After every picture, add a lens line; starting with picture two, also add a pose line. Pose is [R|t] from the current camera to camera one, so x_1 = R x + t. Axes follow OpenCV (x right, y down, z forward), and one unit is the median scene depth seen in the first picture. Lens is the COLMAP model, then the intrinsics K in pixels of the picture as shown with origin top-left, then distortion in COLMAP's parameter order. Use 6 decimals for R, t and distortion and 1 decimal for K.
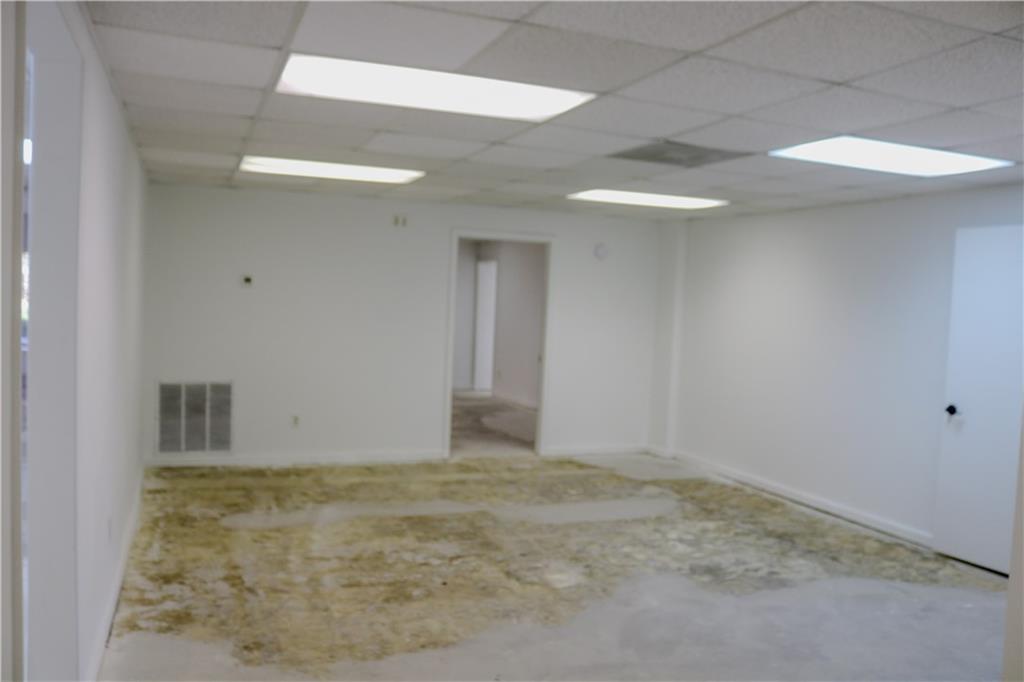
lens RADIAL K [[833.9, 0, 512.6], [0, 833.9, 347.0], [0, 0, 1]] dist [-0.155907, 0.139830]
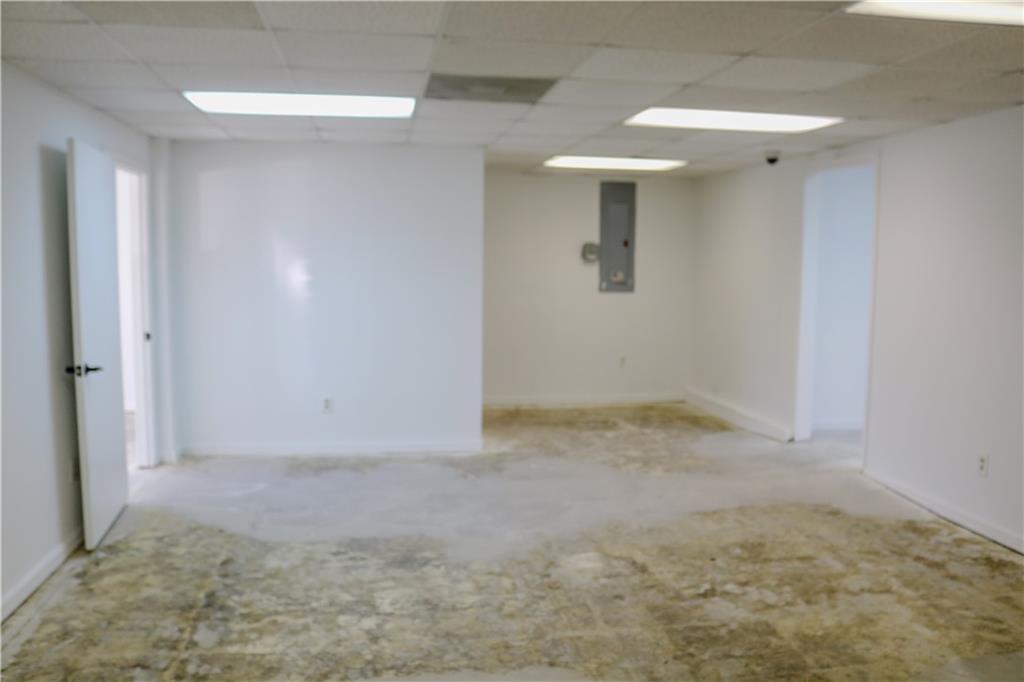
lens RADIAL K [[833.9, 0, 512.6], [0, 833.9, 347.0], [0, 0, 1]] dist [-0.155907, 0.139830]
pose [[-0.976213, -0.072992, 0.204156, -0.029779], [-0.036961, 0.983870, 0.175027, -0.106335], [-0.213638, 0.163318, -0.963165, 1.790196]]
